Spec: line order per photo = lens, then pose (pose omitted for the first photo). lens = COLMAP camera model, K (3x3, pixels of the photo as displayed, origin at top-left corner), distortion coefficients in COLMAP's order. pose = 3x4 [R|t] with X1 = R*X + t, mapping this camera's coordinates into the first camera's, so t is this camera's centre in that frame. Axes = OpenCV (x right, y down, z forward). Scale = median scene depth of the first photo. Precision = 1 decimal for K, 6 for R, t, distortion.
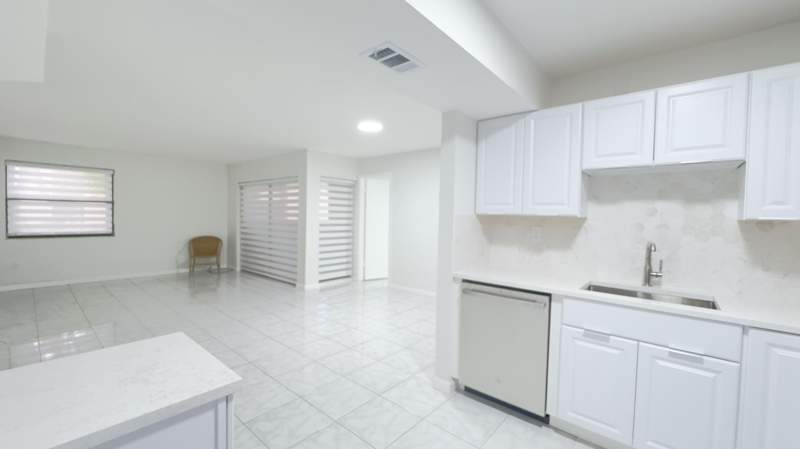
lens RADIAL K [[321.7, 0, 400.0], [0, 321.7, 224.5], [0, 0, 1]] dist [-0.006522, 0.000155]
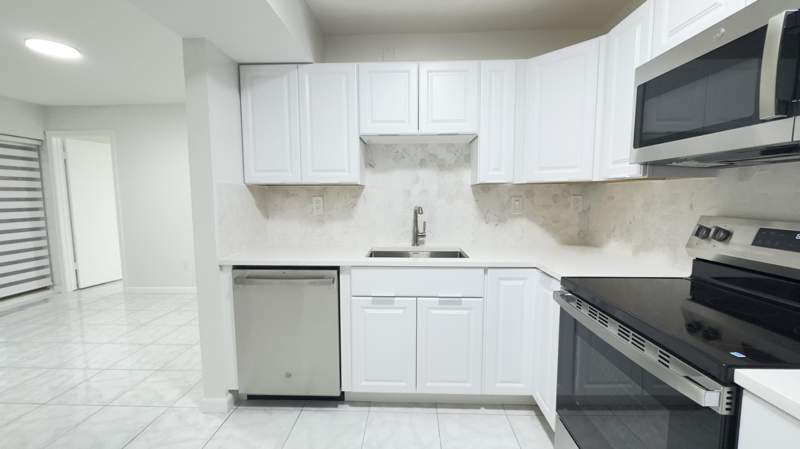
lens RADIAL K [[321.7, 0, 400.0], [0, 321.7, 224.5], [0, 0, 1]] dist [-0.006522, 0.000155]
pose [[0.781355, -0.080310, 0.618898, 0.040041], [0.038454, 0.995997, 0.080695, 0.024792], [-0.622901, -0.039252, 0.781315, 0.155349]]
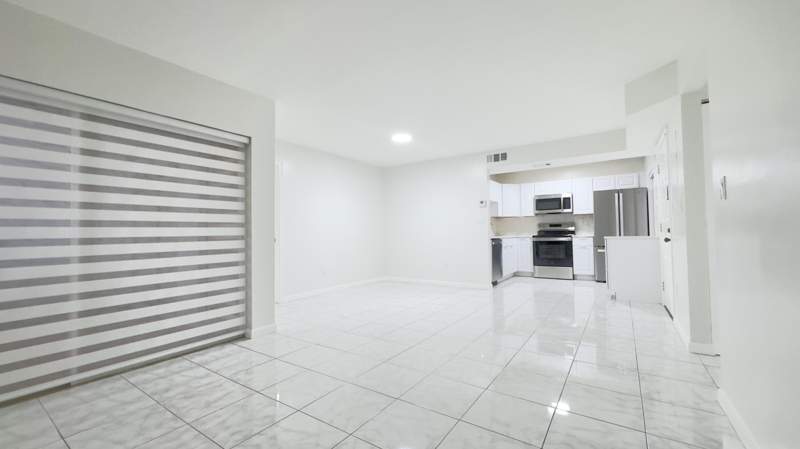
lens RADIAL K [[321.7, 0, 400.0], [0, 321.7, 224.5], [0, 0, 1]] dist [-0.006522, 0.000155]
pose [[-0.107984, 0.009697, 0.994105, -2.361115], [0.043949, 0.999021, -0.004971, 0.046418], [-0.993181, 0.043153, -0.108304, 2.131254]]
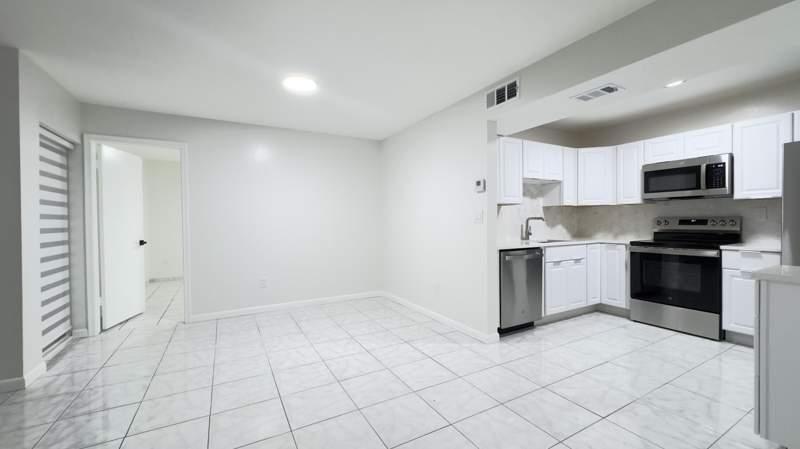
lens RADIAL K [[321.7, 0, 400.0], [0, 321.7, 224.5], [0, 0, 1]] dist [-0.006522, 0.000155]
pose [[0.345239, -0.034721, 0.937872, -1.294041], [0.045628, 0.998755, 0.020179, 0.020497], [-0.937405, 0.035827, 0.346393, 1.004246]]
